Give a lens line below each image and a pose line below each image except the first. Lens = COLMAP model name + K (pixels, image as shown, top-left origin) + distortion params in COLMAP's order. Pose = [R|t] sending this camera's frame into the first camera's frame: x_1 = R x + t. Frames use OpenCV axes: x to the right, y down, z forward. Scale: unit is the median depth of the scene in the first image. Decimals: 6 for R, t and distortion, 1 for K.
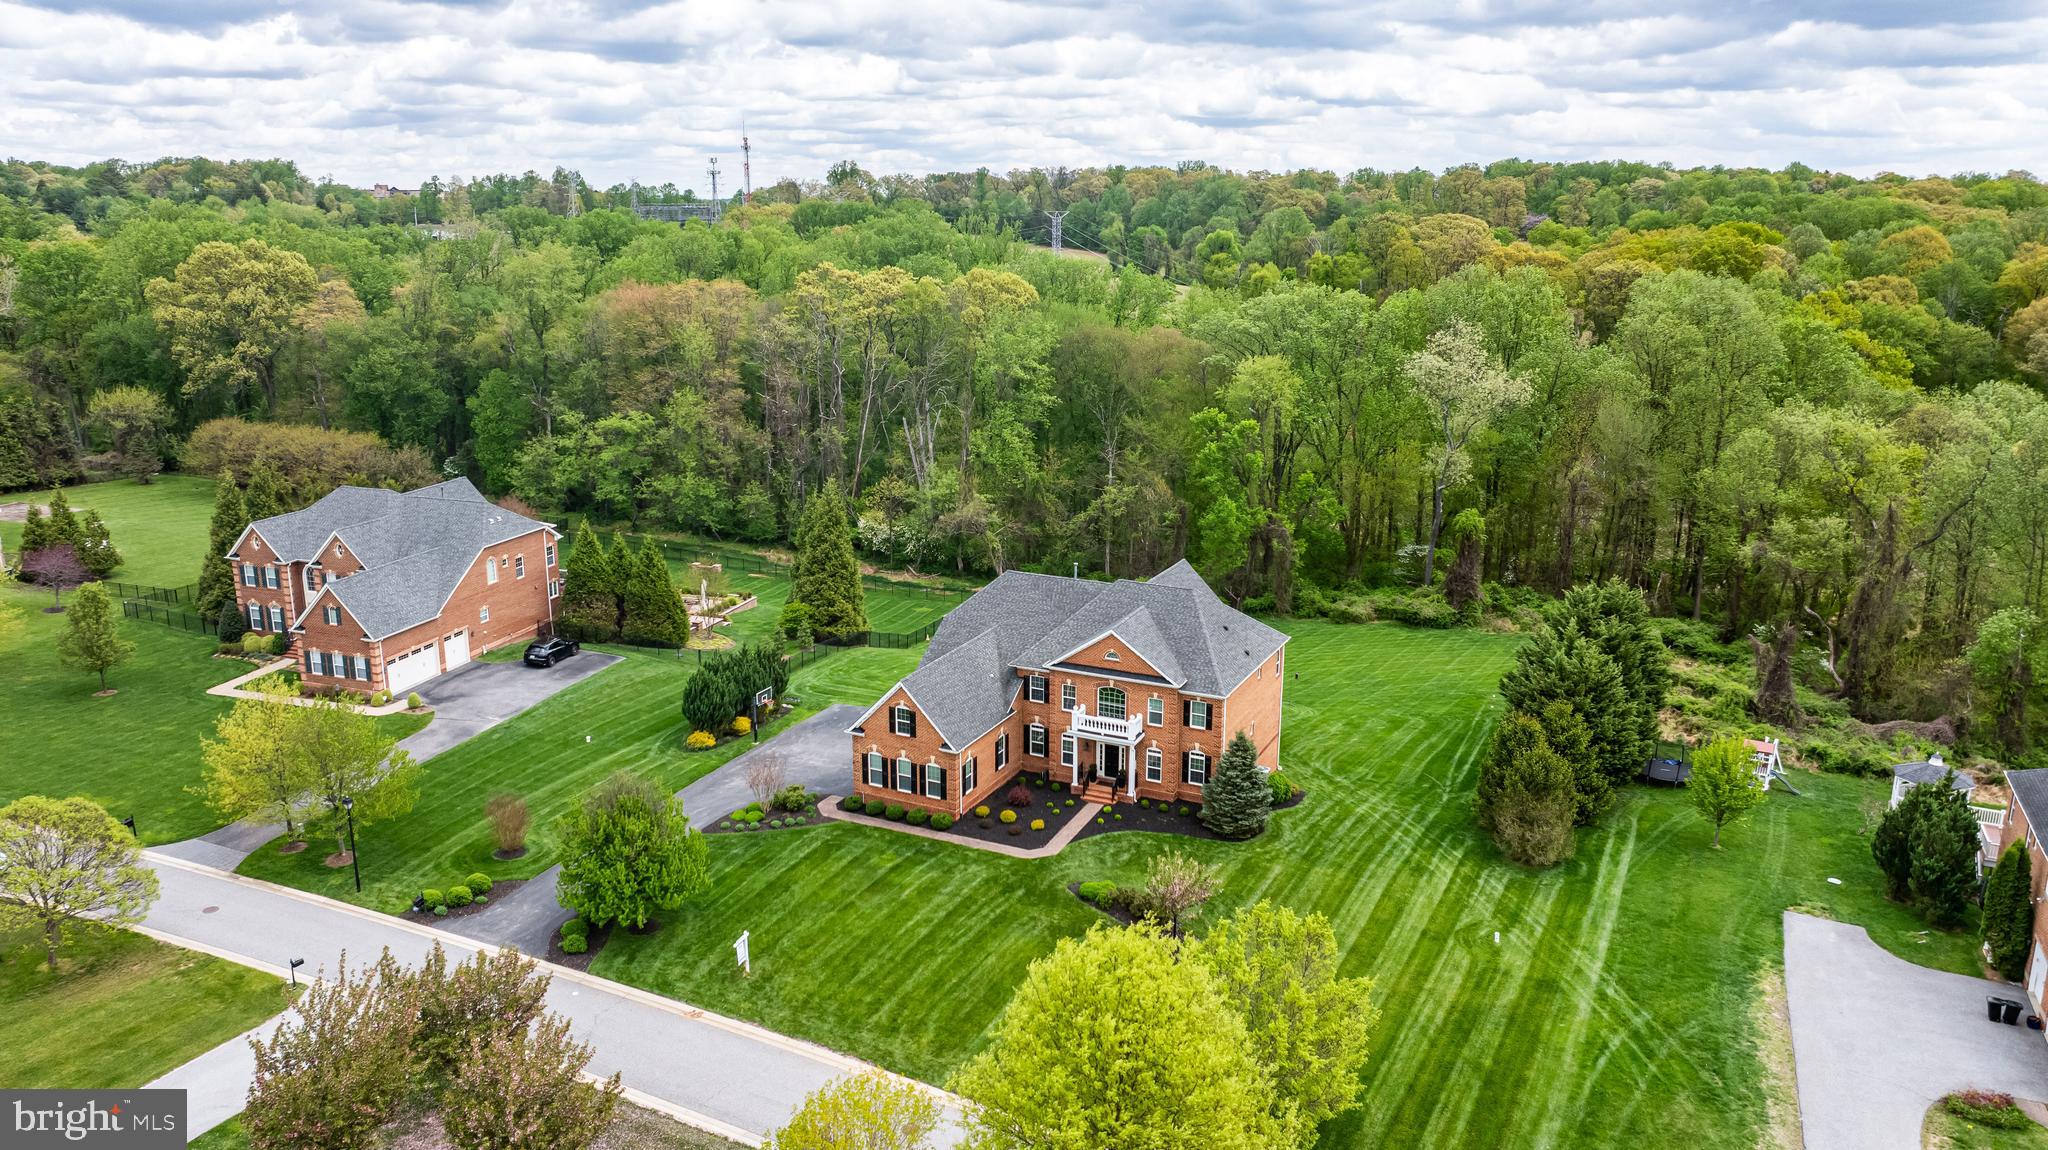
lens RADIAL K [[1418.1, 0, 1024.0], [0, 1418.1, 575.0], [0, 0, 1]] dist [-0.024236, -0.003216]
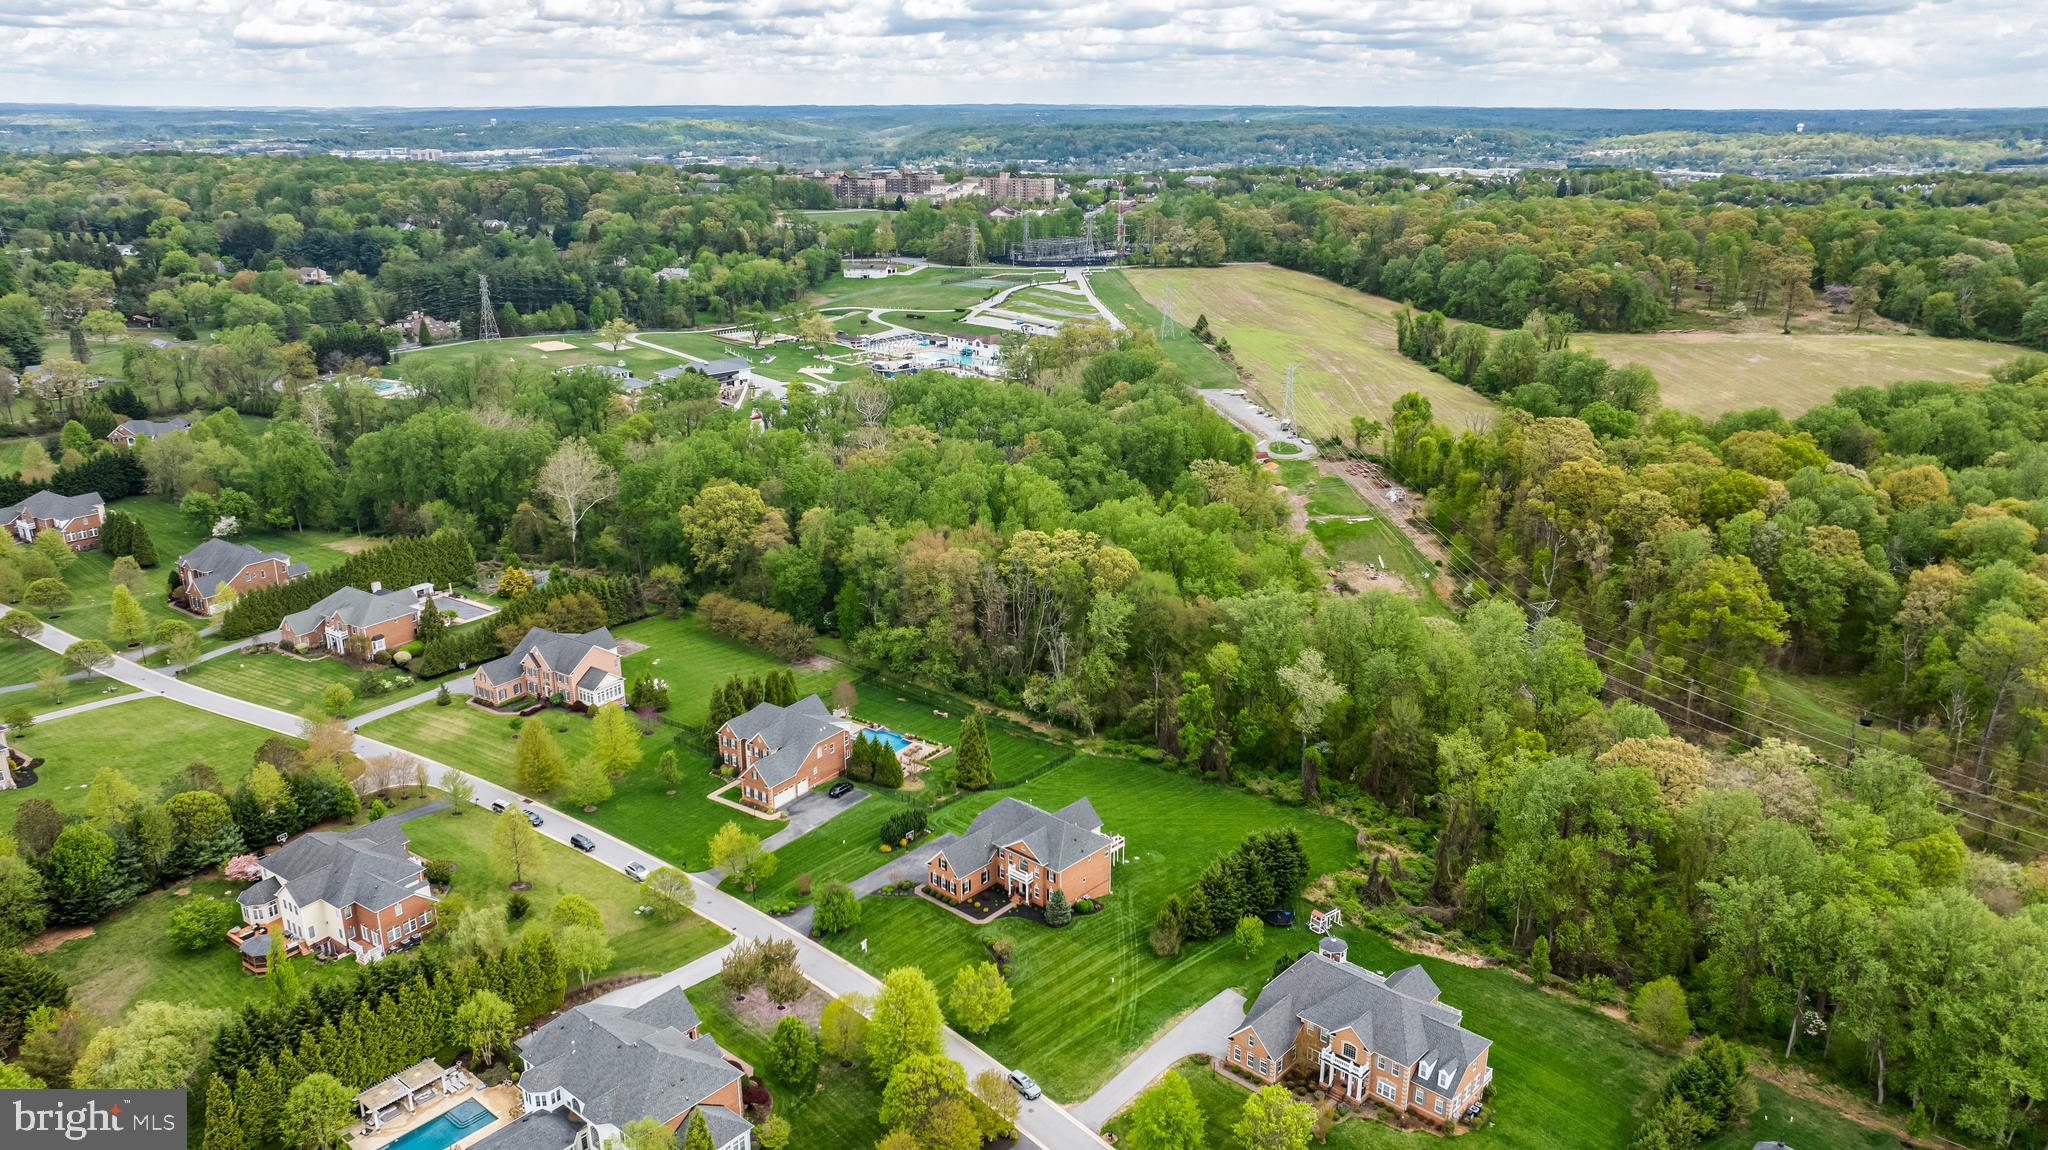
lens RADIAL K [[1418.1, 0, 1024.0], [0, 1418.1, 575.0], [0, 0, 1]] dist [-0.024236, -0.003216]
pose [[0.956416, 0.084005, -0.279662, 0.699530], [-0.065552, 0.995048, 0.074711, -0.596176], [0.284554, -0.053122, 0.957187, -1.368884]]
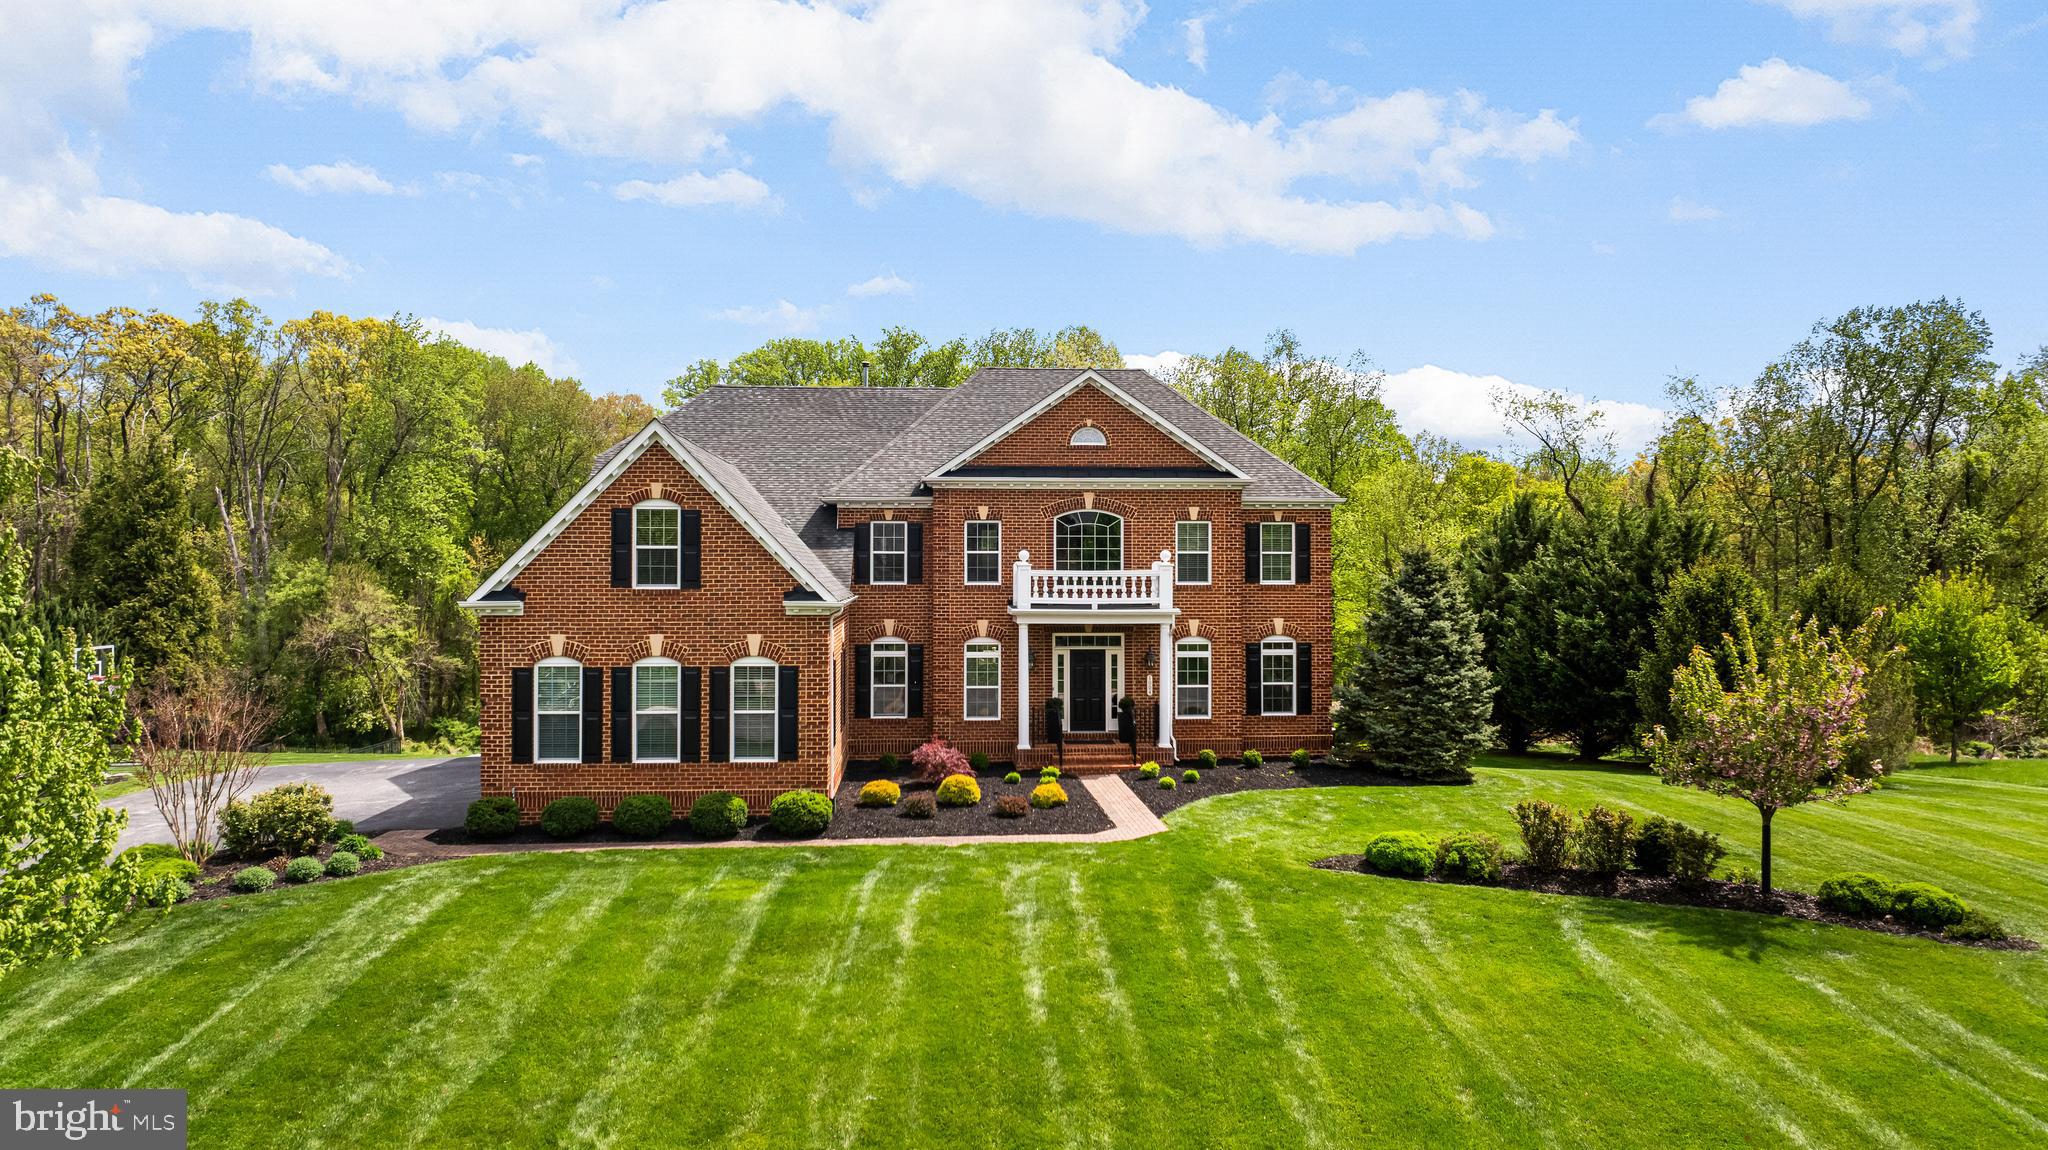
lens RADIAL K [[1418.1, 0, 1024.0], [0, 1418.1, 575.0], [0, 0, 1]] dist [-0.024236, -0.003216]
pose [[0.861759, -0.000061, 0.507318, -0.167871], [0.126656, 0.968360, -0.215029, 0.178847], [-0.491253, 0.249558, 0.834501, 0.606069]]
